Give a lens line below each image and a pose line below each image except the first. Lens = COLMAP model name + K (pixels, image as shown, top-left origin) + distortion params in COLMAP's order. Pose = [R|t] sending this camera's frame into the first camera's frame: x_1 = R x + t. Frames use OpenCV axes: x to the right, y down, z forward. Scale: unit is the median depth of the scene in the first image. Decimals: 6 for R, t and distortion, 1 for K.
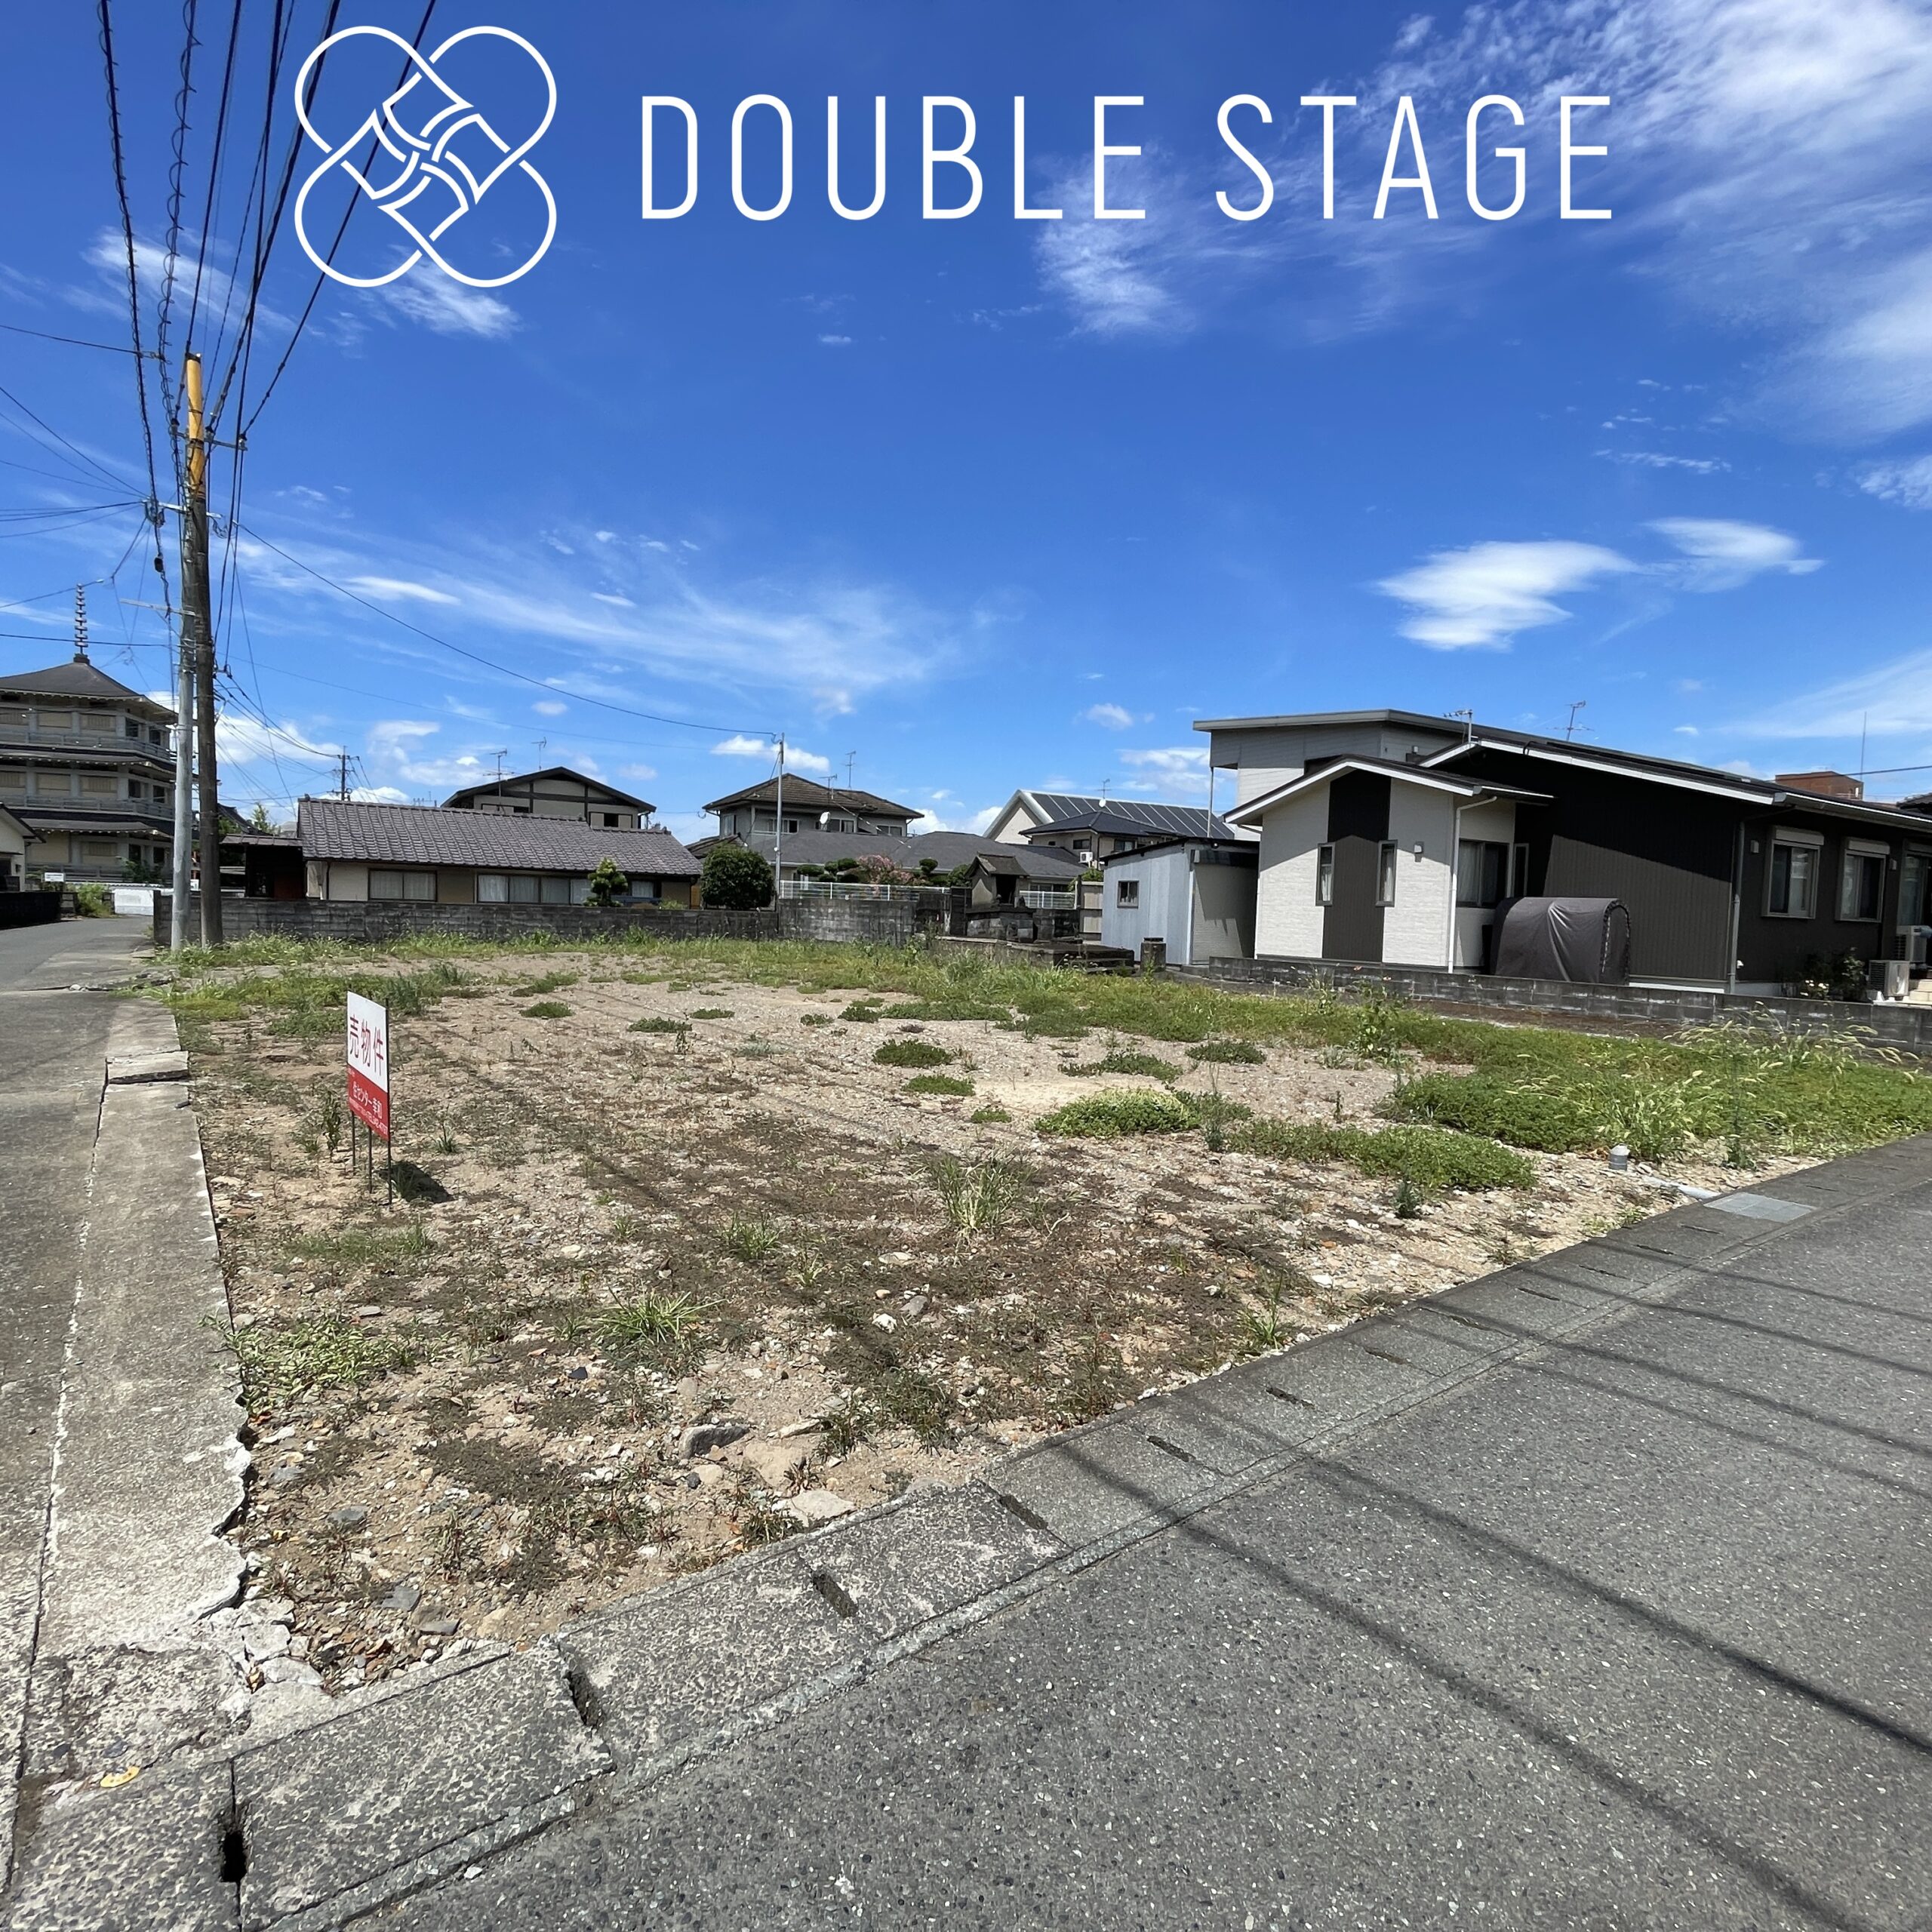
lens RADIAL K [[1049.6, 0, 961.0], [0, 1049.6, 958.5], [0, 0, 1]] dist [-0.003110, 0.000267]
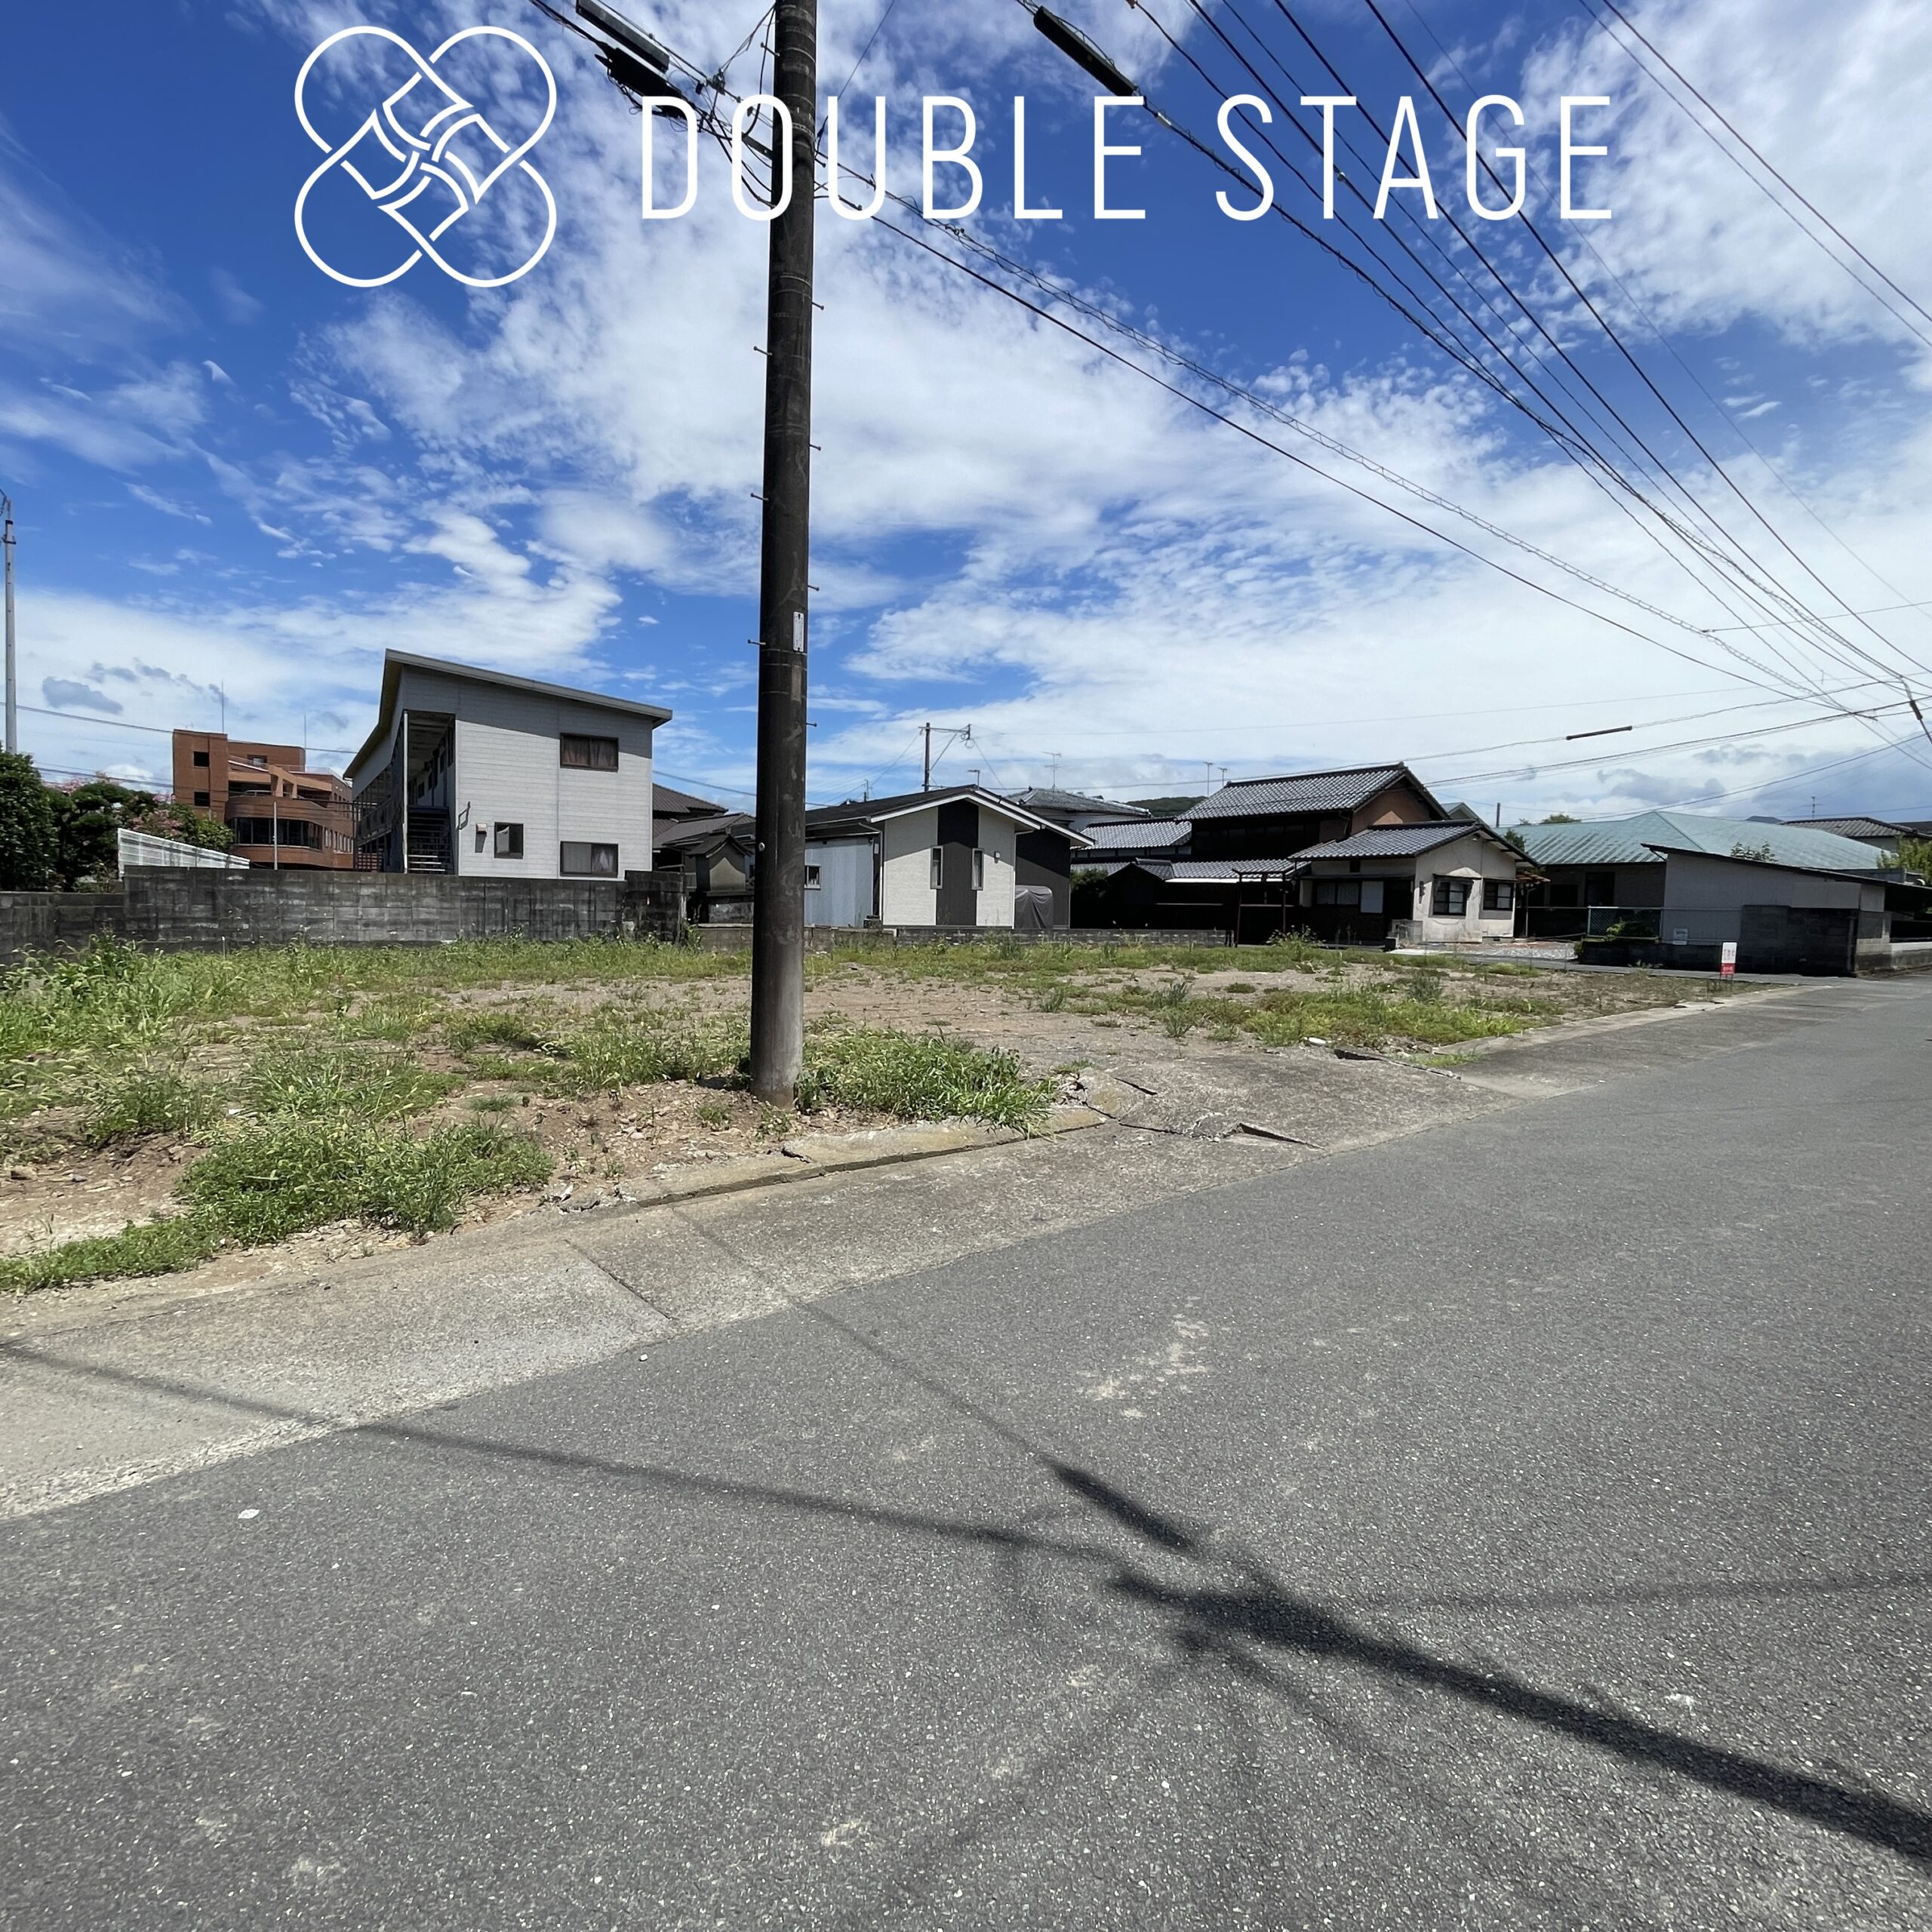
lens RADIAL K [[1049.6, 0, 959.4], [0, 1049.6, 944.5], [0, 0, 1]] dist [-0.003110, 0.000267]
pose [[-0.022774, -0.068737, 0.997375, -1.031080], [0.023675, 0.997317, 0.069273, -0.068099], [-0.999460, 0.025190, -0.021085, 0.931574]]
